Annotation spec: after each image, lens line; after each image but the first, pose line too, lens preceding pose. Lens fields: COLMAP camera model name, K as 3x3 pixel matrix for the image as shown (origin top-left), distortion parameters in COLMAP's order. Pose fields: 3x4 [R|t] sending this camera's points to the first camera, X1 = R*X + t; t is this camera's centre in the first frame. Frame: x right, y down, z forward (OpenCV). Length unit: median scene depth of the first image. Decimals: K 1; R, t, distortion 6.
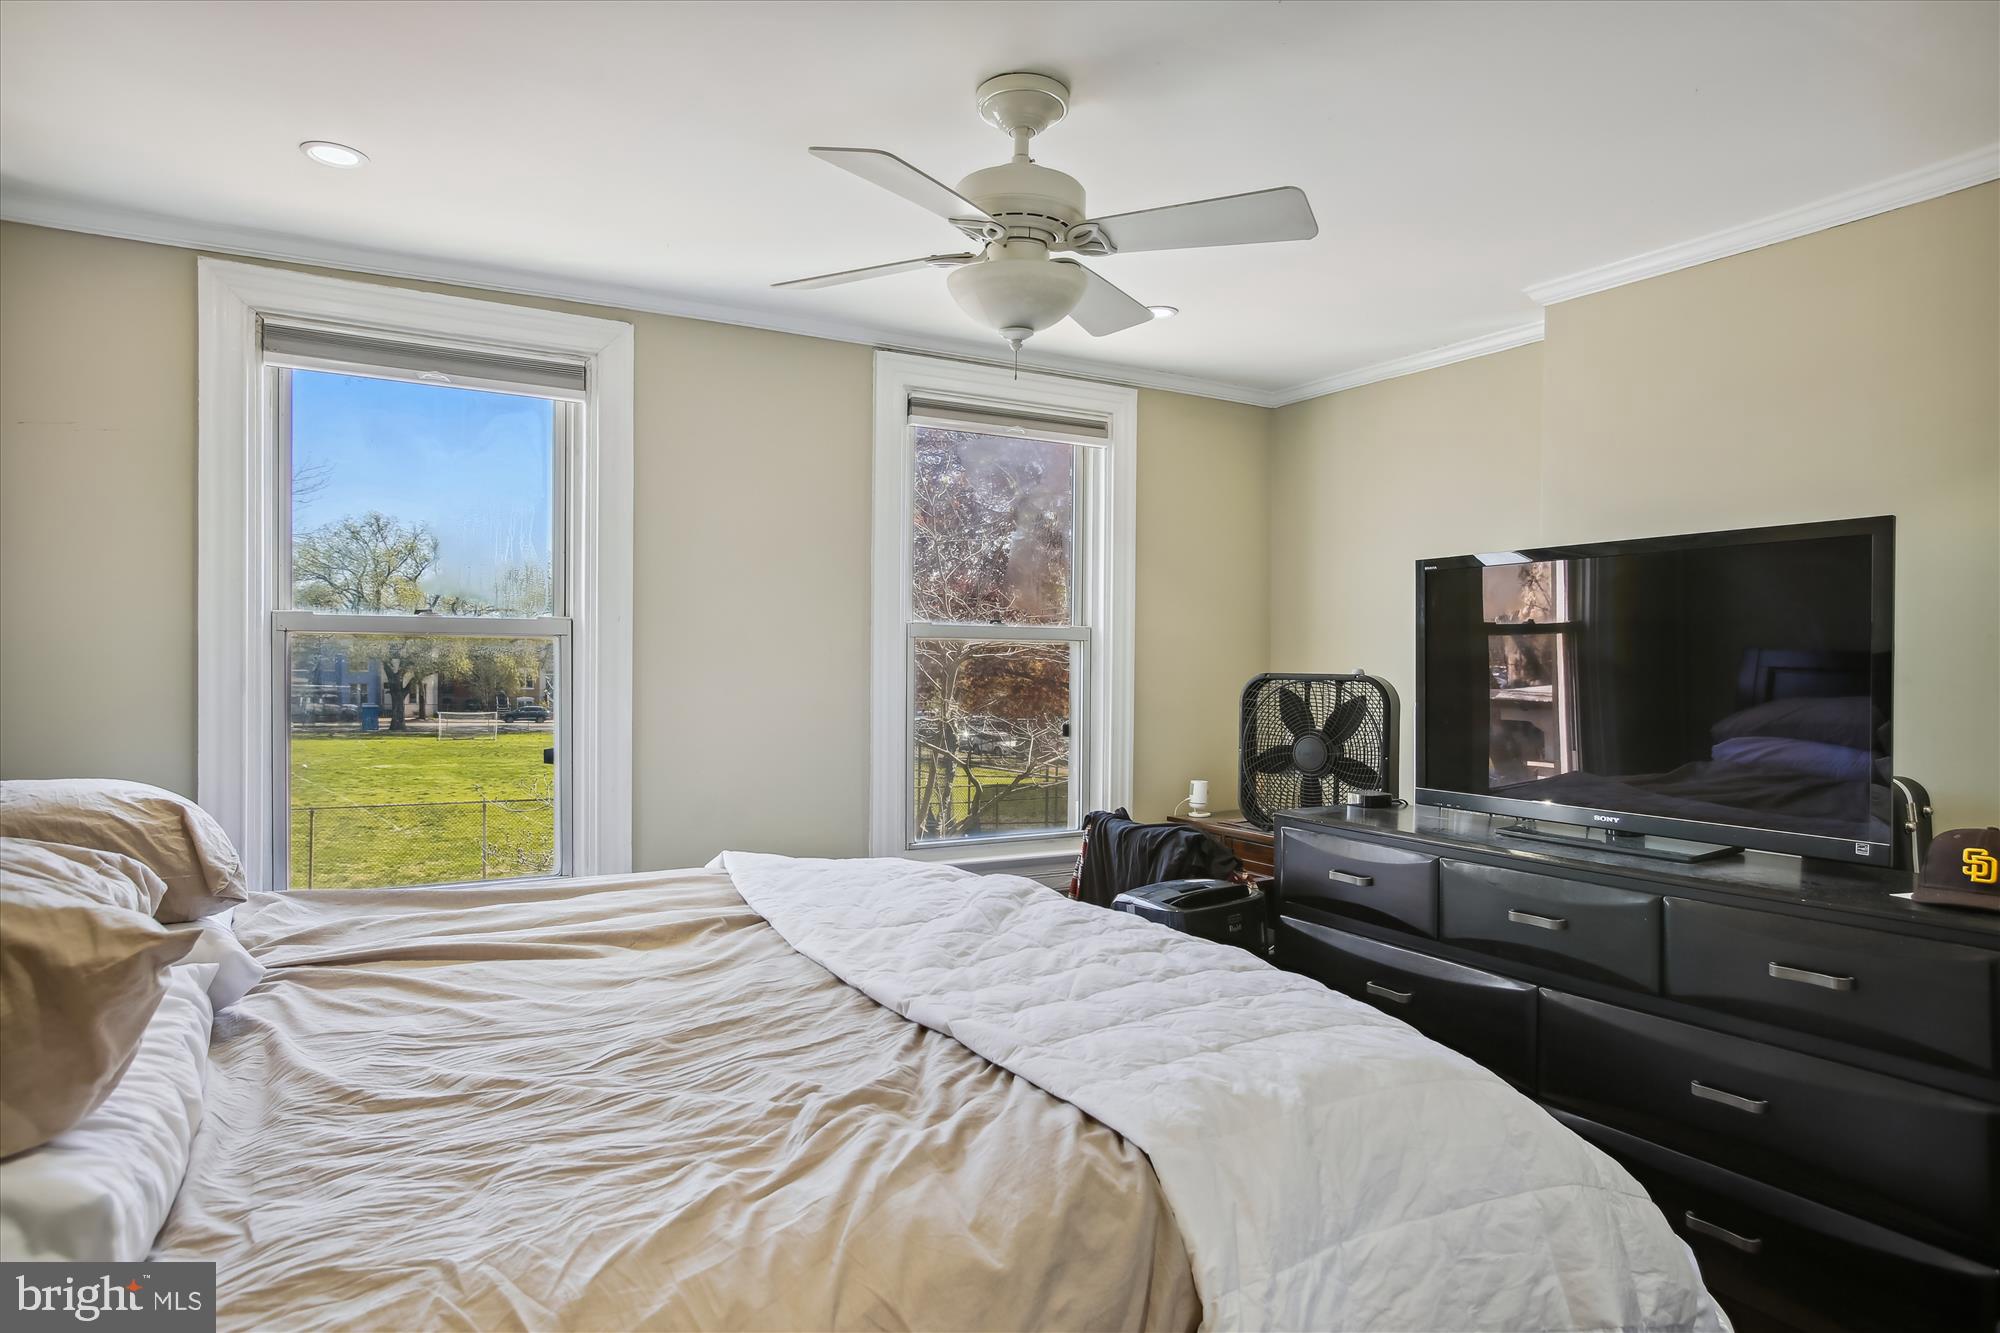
lens RADIAL K [[1157.5, 0, 999.5], [0, 1157.5, 667.7], [0, 0, 1]] dist [-0.001428, -0.000060]
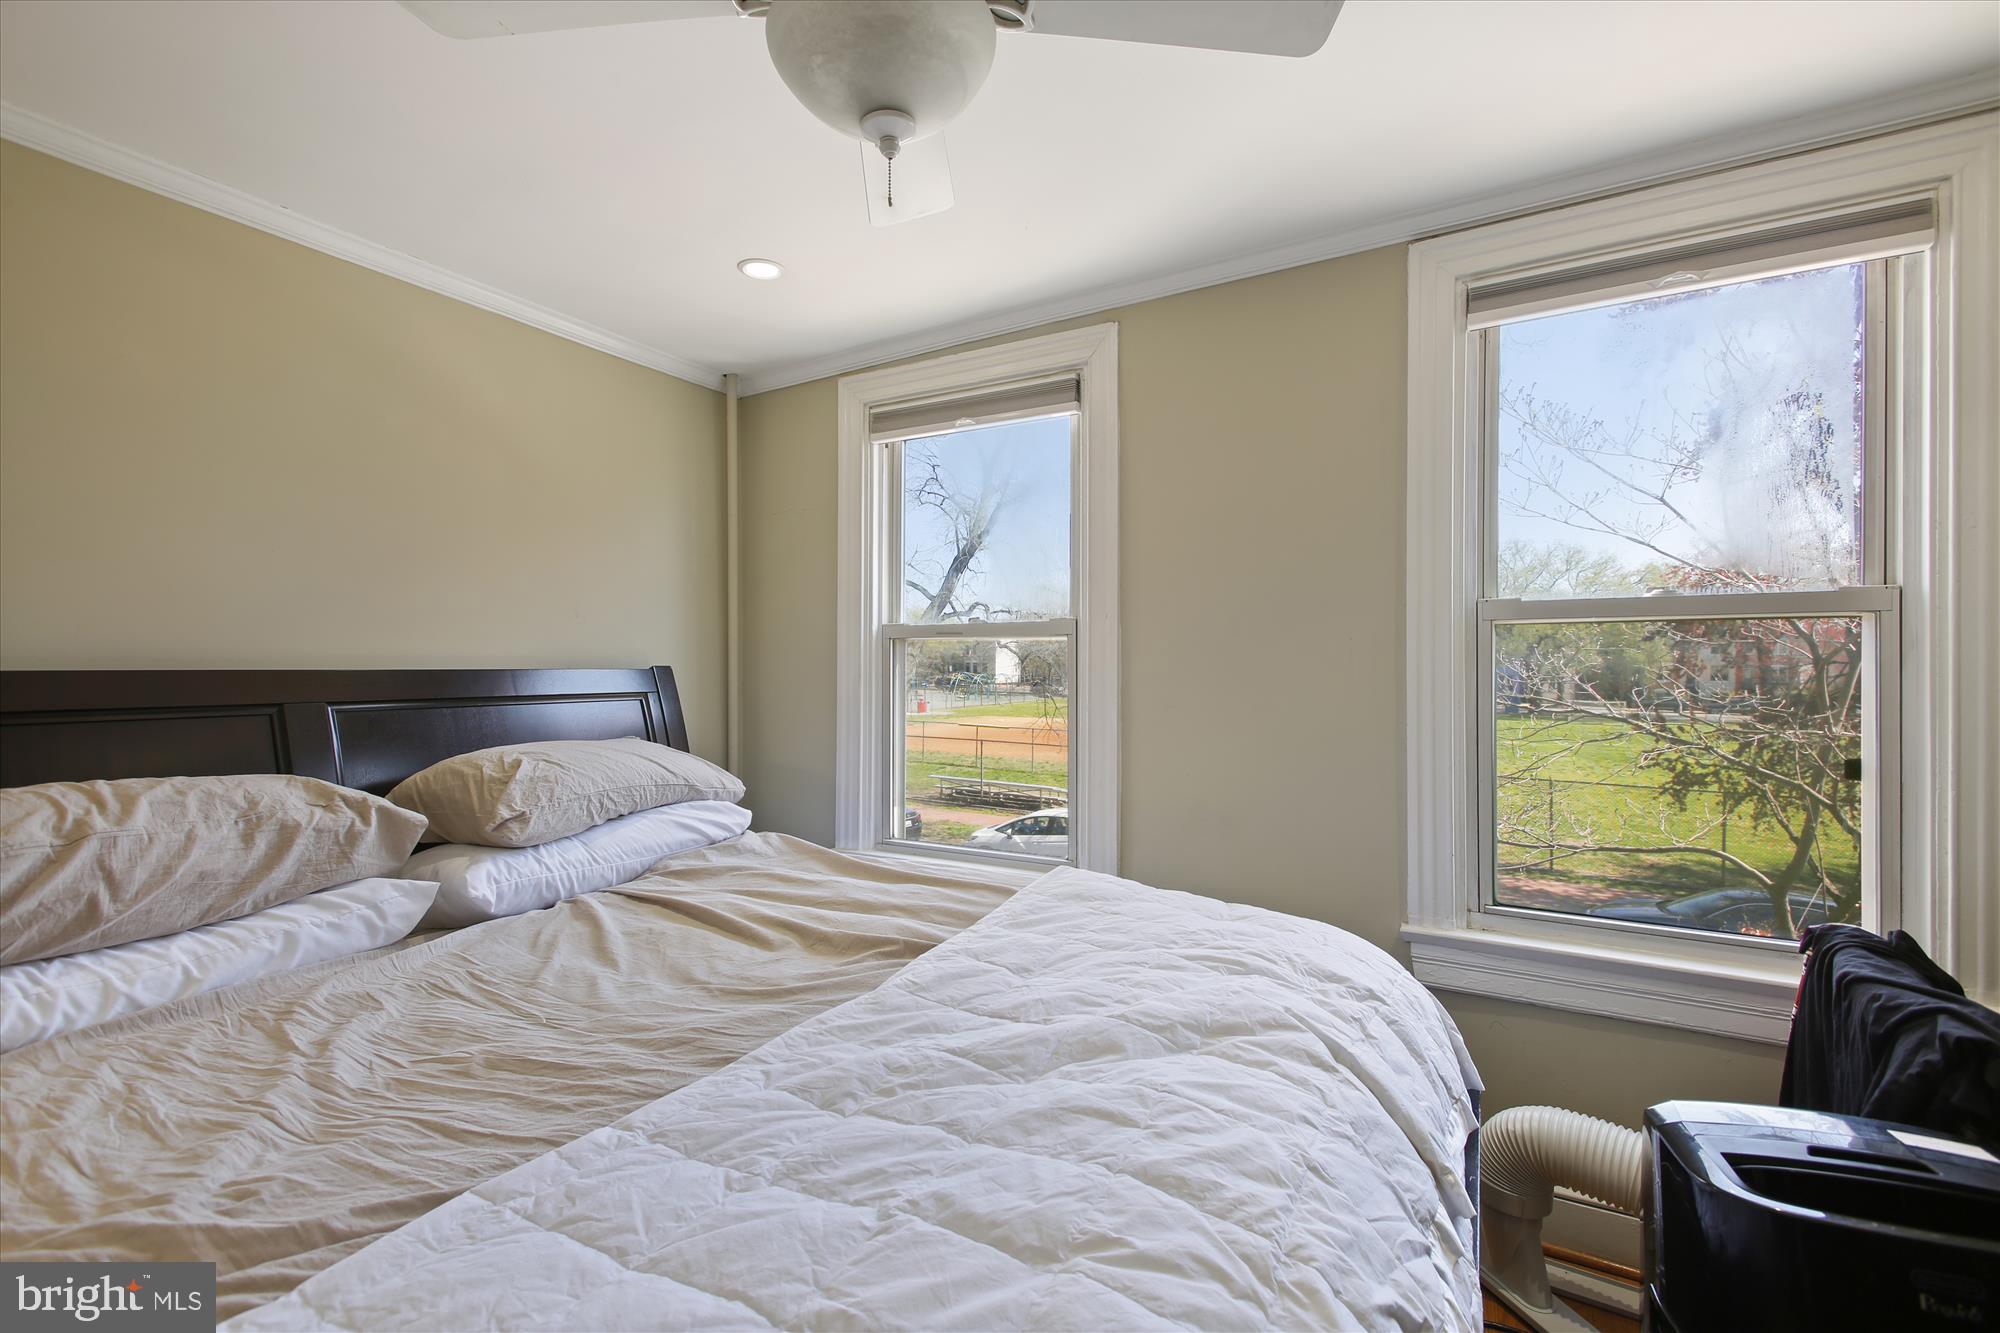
lens RADIAL K [[888.7, 0, 1000.0], [0, 888.7, 665.5], [0, 0, 1]] dist [0.000421, 0.000144]
pose [[0.471937, -0.001672, -0.881631, 0.247571], [0.003777, 0.999993, 0.000126, 0.000964], [0.881624, -0.003390, 0.471940, 0.430026]]
